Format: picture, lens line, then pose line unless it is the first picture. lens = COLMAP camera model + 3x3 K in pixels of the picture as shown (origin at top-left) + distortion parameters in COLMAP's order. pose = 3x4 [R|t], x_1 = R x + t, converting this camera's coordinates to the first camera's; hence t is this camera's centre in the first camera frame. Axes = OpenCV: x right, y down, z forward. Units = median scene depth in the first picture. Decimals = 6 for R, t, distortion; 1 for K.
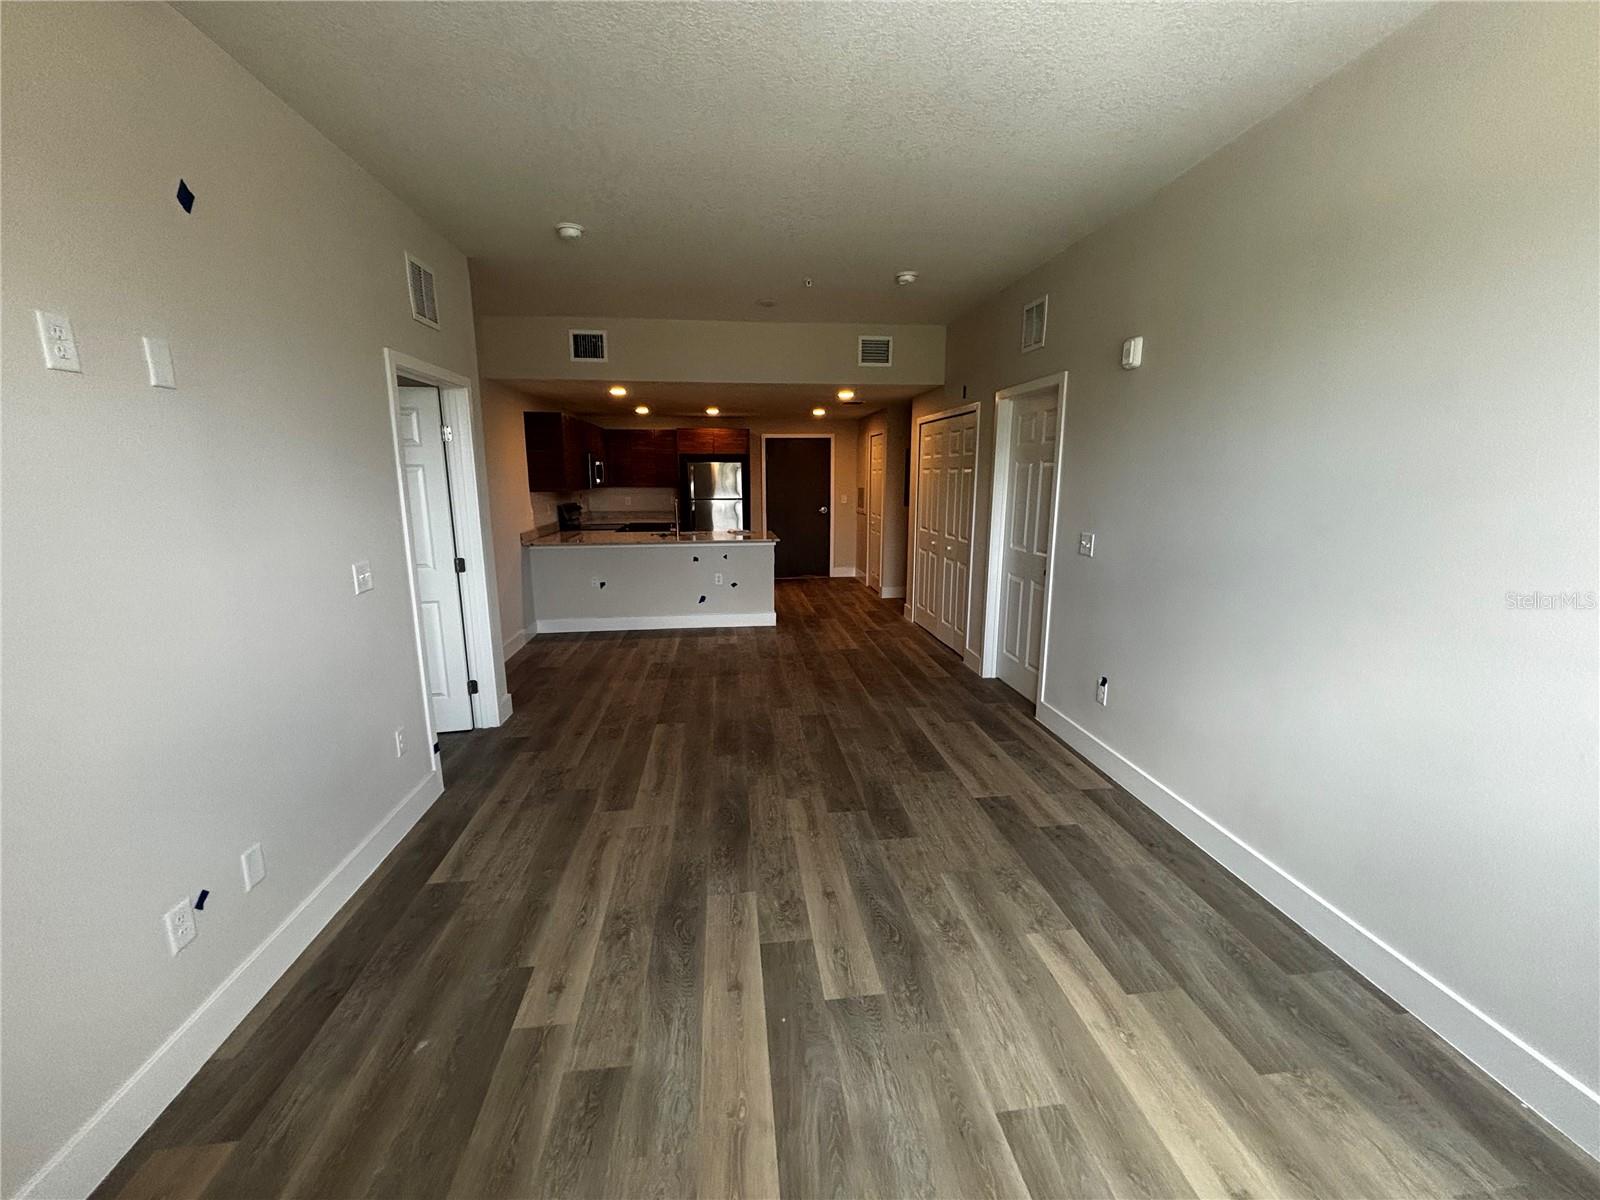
lens RADIAL K [[646.6, 0, 803.8], [0, 646.6, 603.6], [0, 0, 1]] dist [0.007016, -0.000298]
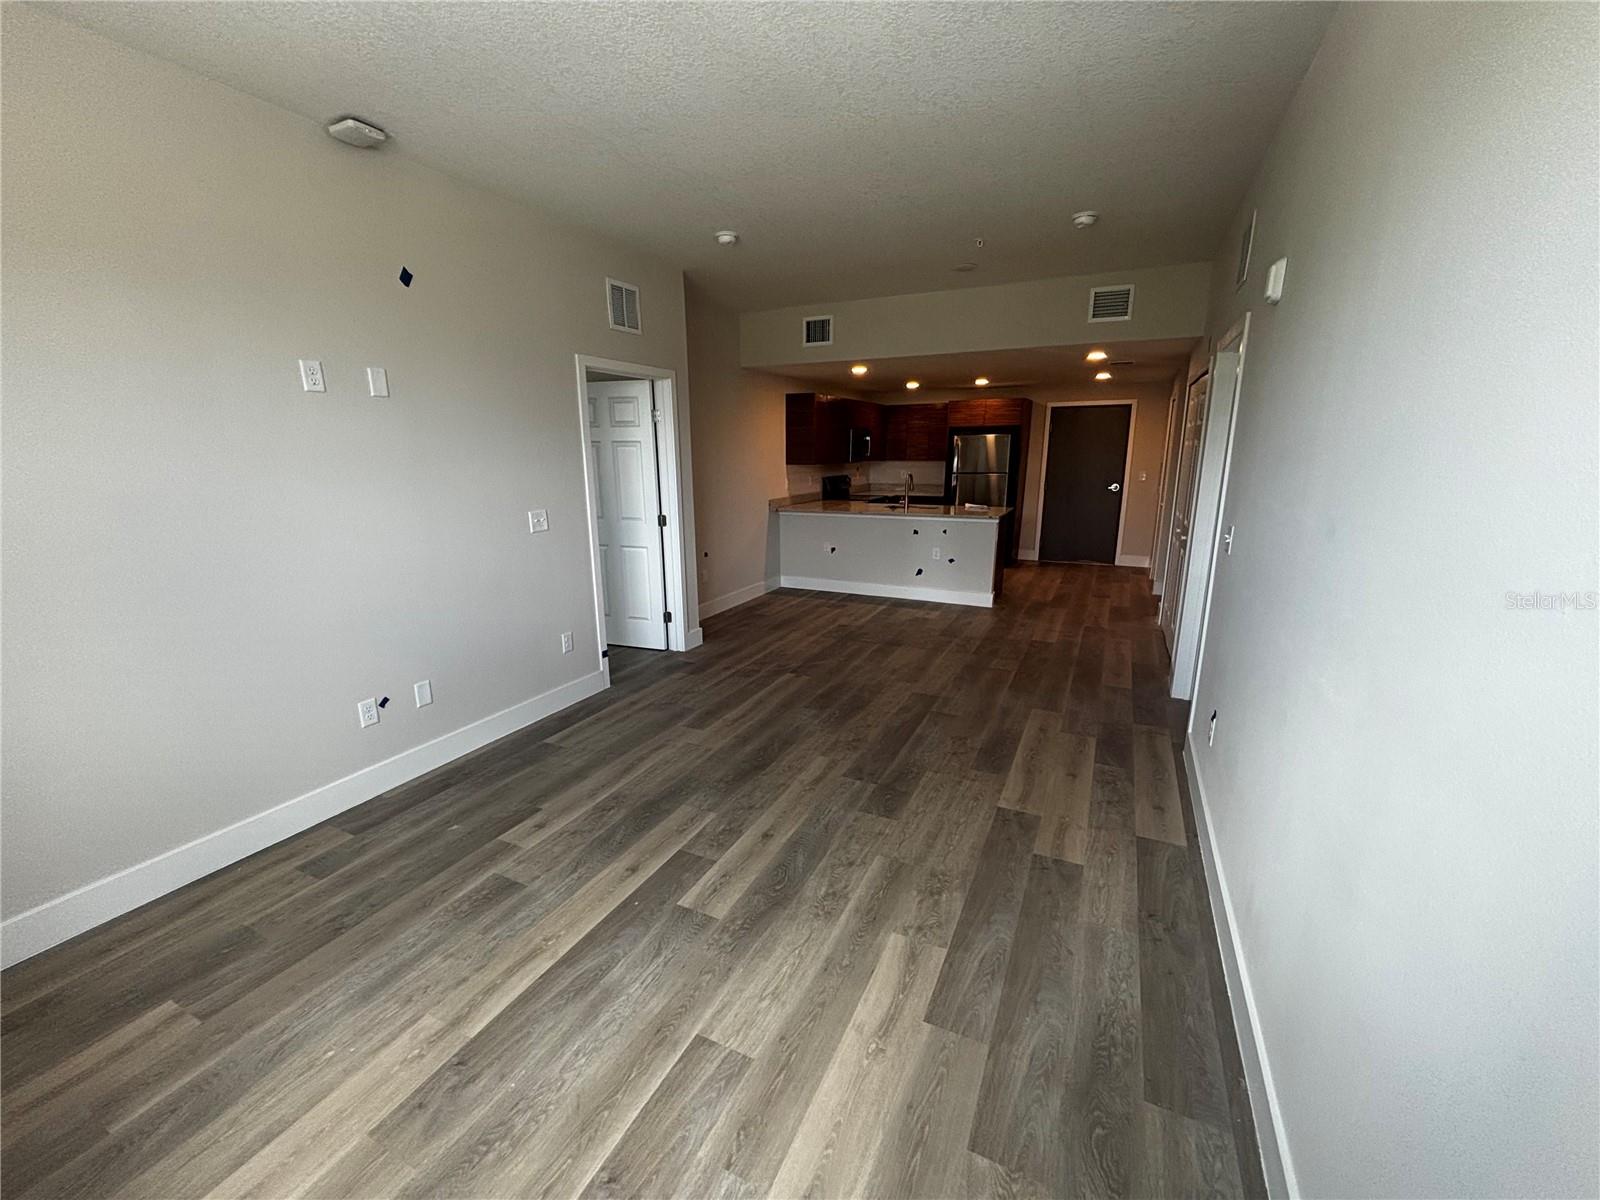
lens RADIAL K [[646.6, 0, 804.3], [0, 646.6, 604.5], [0, 0, 1]] dist [0.007016, -0.000298]
pose [[0.841284, 0.126311, -0.525630, 0.496308], [-0.104972, 0.991982, 0.070367, -0.018173], [0.530304, -0.004022, 0.847798, 0.088066]]
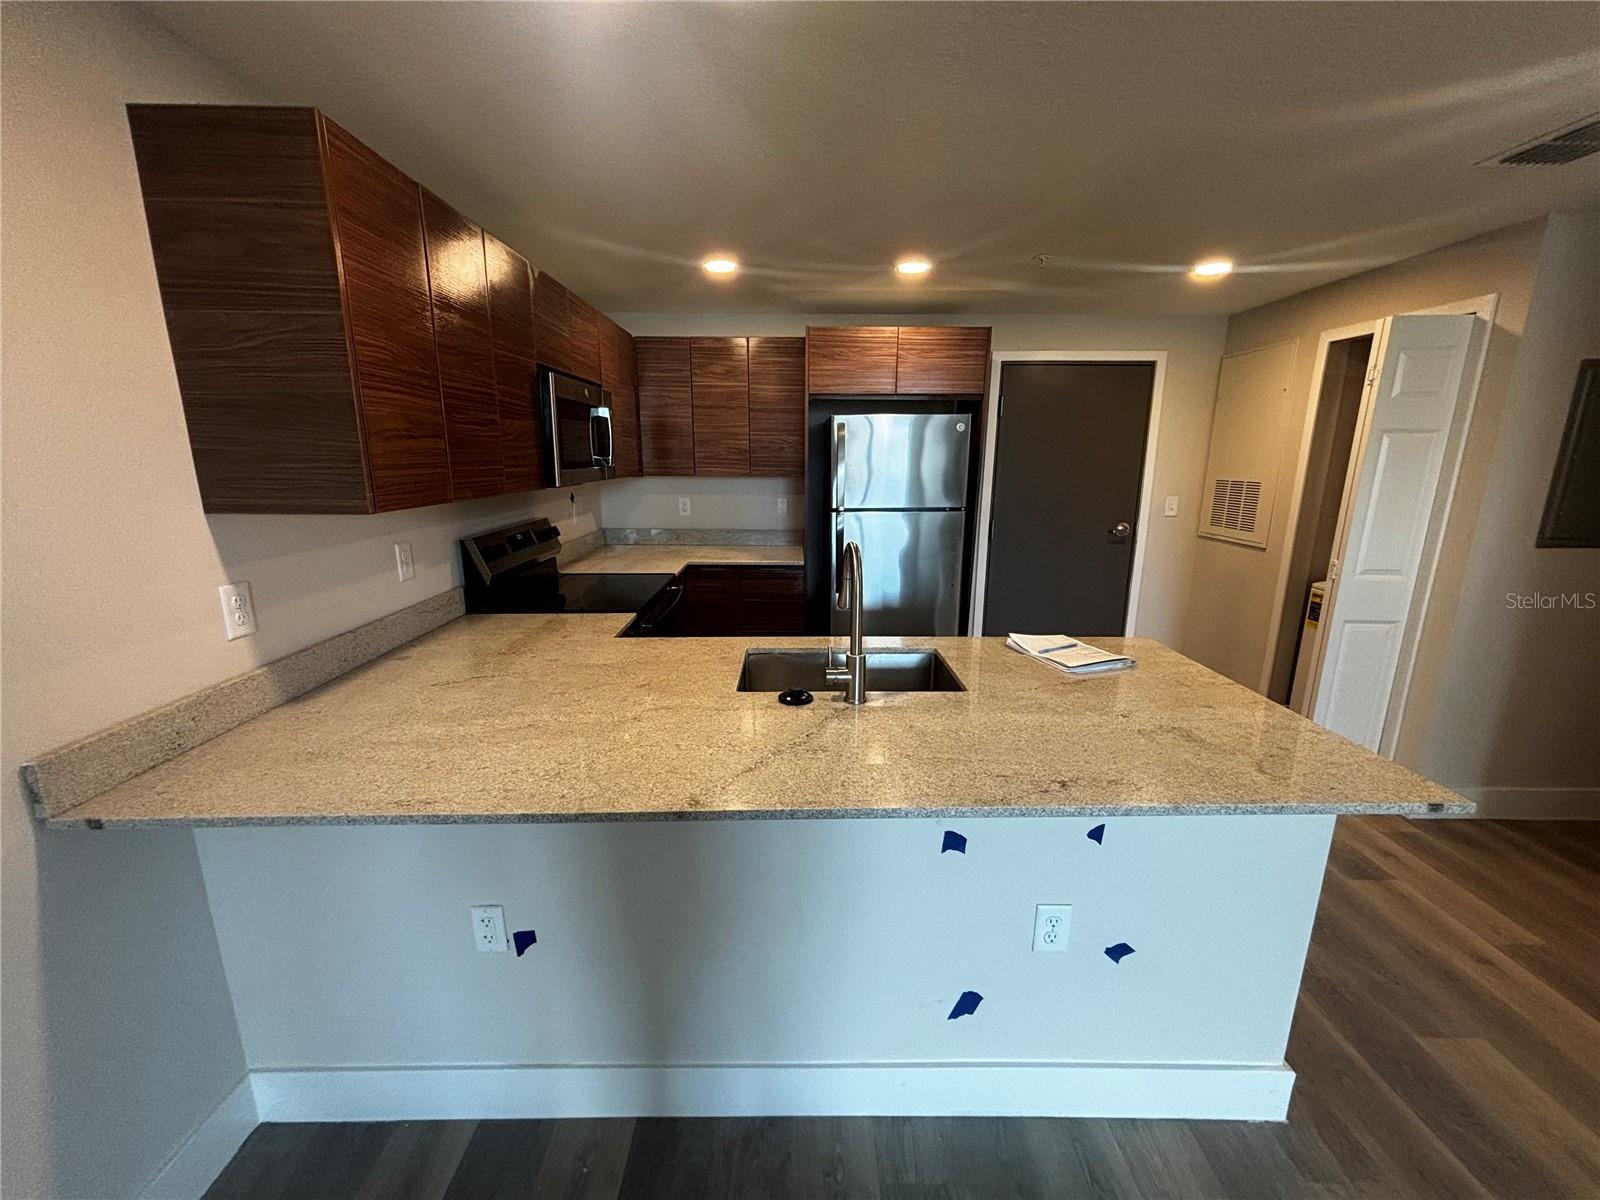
lens RADIAL K [[646.6, 0, 807.1], [0, 646.6, 601.9], [0, 0, 1]] dist [0.007016, -0.000298]
pose [[0.993820, 0.032852, -0.106035, -0.412674], [-0.029758, 0.999088, 0.030631, -0.319676], [0.106945, -0.027286, 0.993890, 1.668452]]
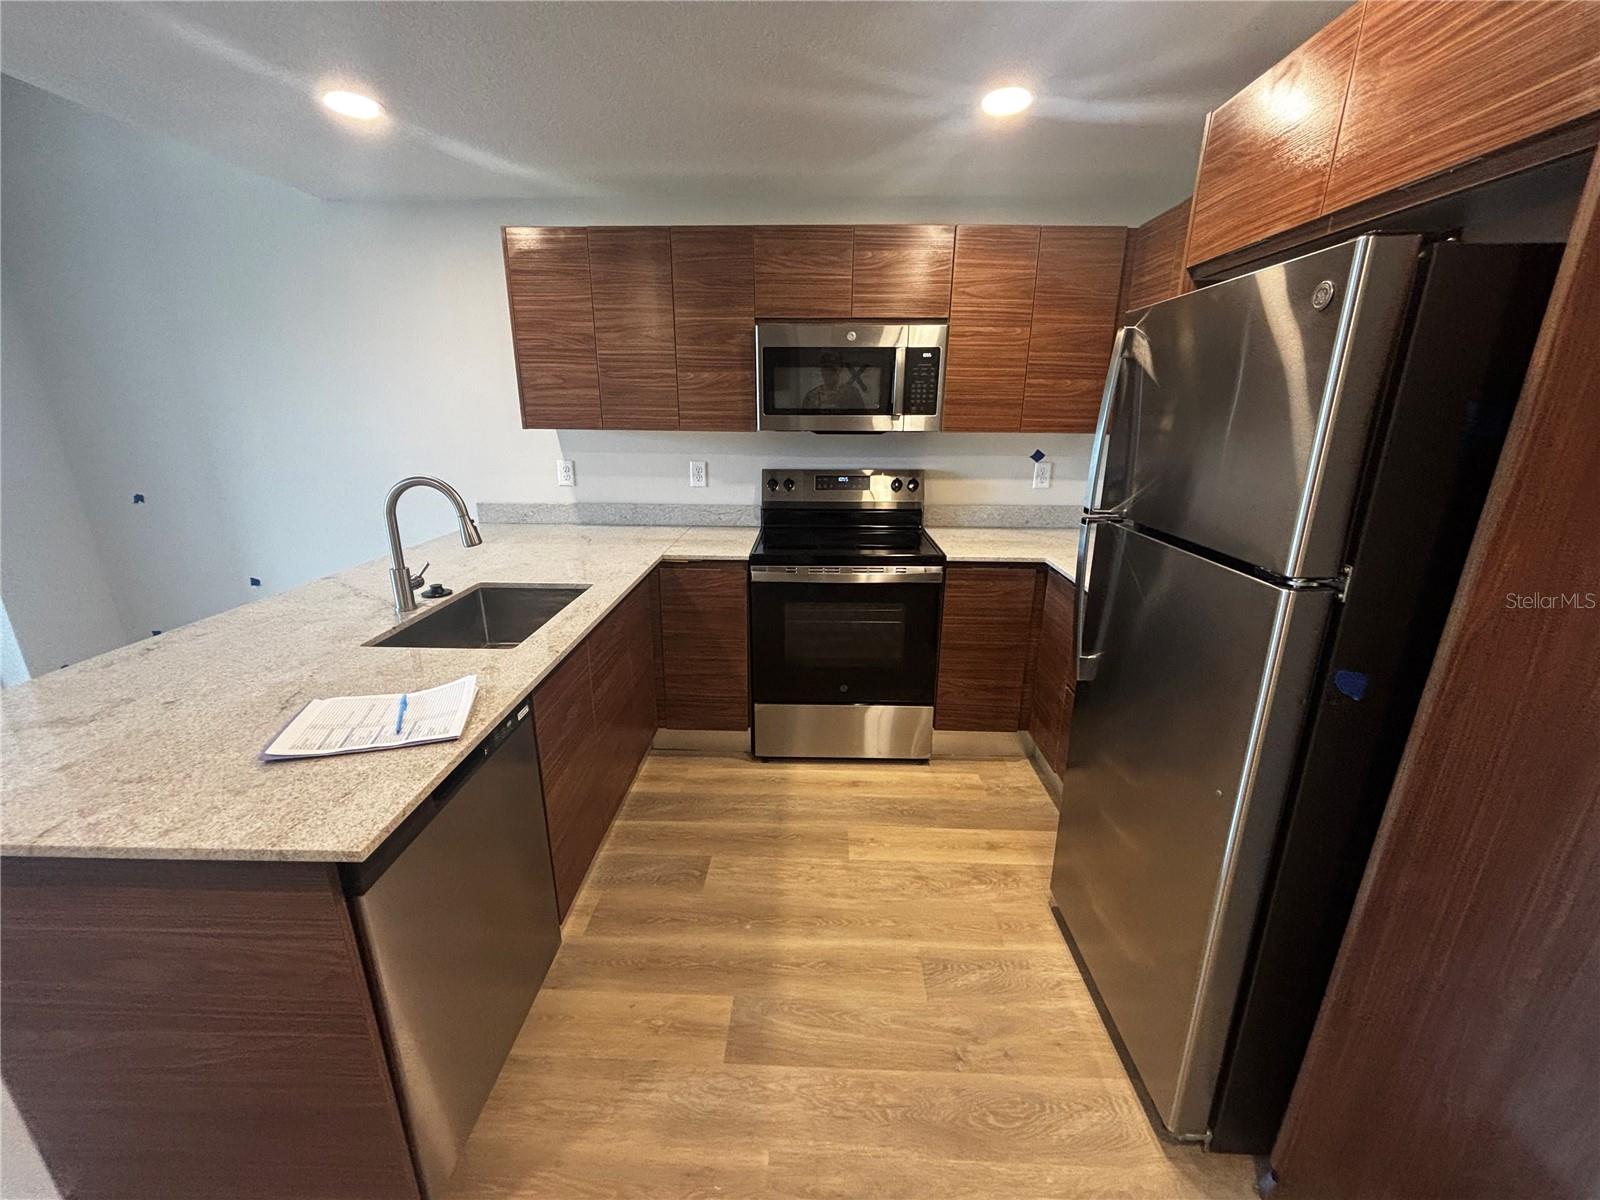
lens RADIAL K [[646.6, 0, 791.5], [0, 646.6, 602.0], [0, 0, 1]] dist [0.007016, -0.000298]
pose [[-0.165242, 0.293785, -0.941480, 0.073190], [-0.199790, 0.924840, 0.323658, -0.496223], [0.965805, 0.241580, -0.094127, 2.566961]]
